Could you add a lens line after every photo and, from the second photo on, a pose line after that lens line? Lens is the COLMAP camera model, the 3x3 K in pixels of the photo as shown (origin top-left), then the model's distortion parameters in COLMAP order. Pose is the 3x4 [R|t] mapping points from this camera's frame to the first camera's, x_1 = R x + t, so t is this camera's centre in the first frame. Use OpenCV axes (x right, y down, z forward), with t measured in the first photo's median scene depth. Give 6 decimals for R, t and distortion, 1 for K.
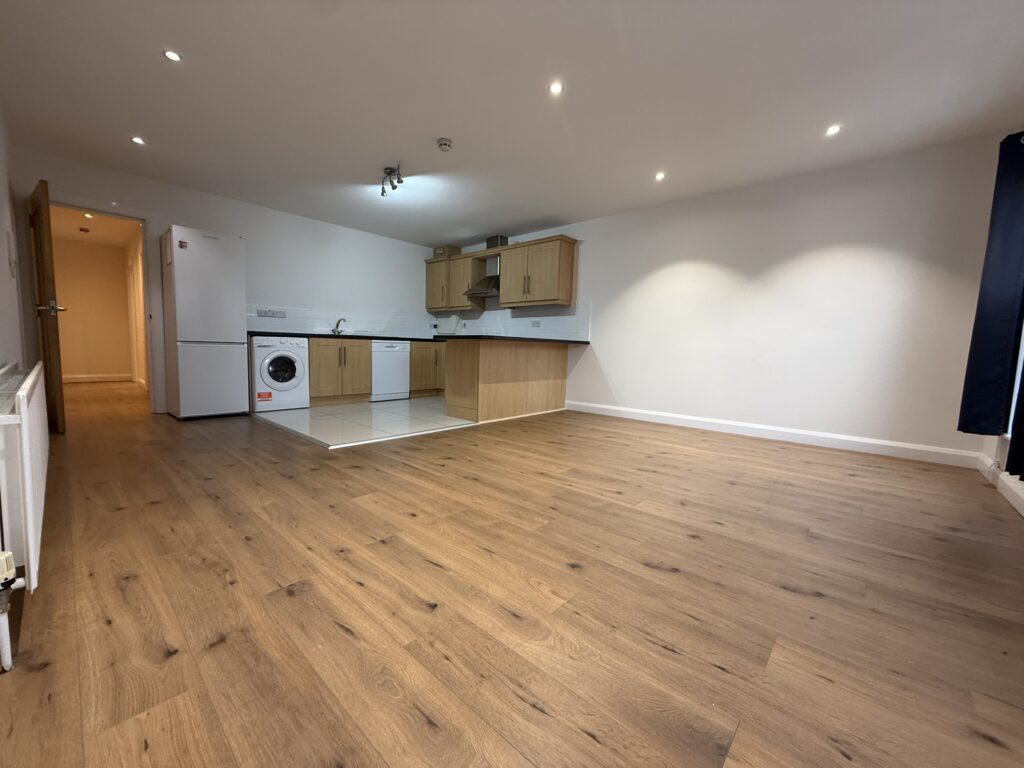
lens RADIAL K [[407.3, 0, 513.0], [0, 407.3, 386.0], [0, 0, 1]] dist [0.000349, -0.000047]
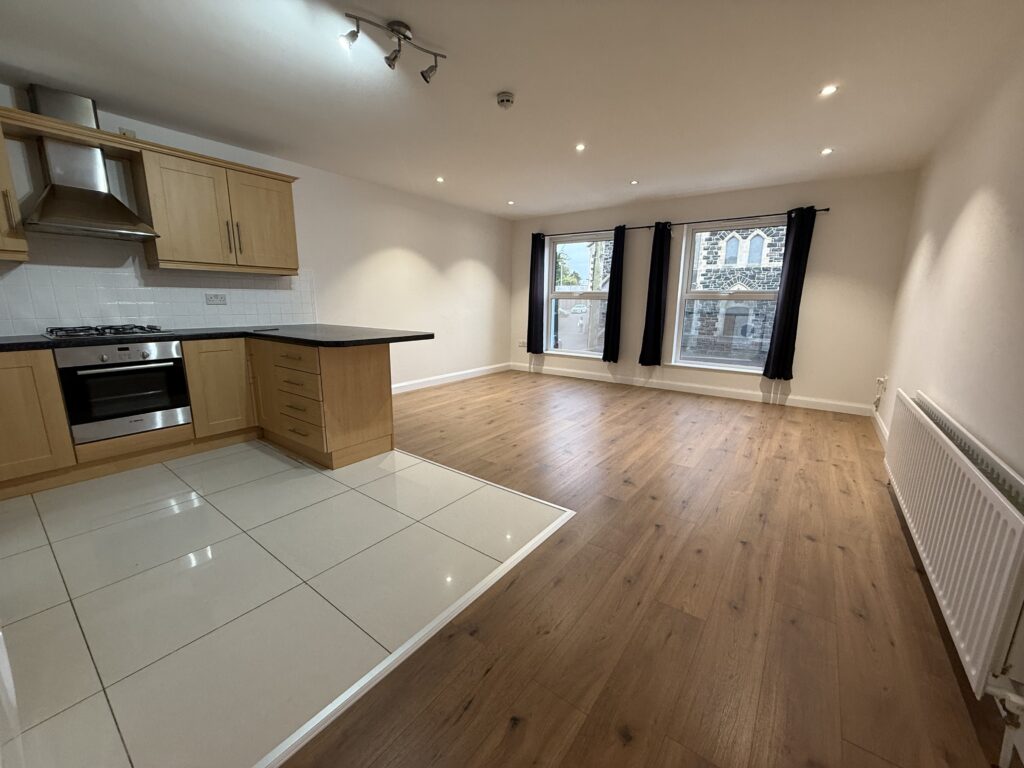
lens RADIAL K [[407.3, 0, 512.5], [0, 407.3, 383.5], [0, 0, 1]] dist [0.000349, -0.000047]
pose [[-0.094805, -0.226488, 0.969389, -2.017235], [0.080839, 0.968808, 0.234258, -0.466883], [-0.992208, 0.100573, -0.073538, 2.097676]]
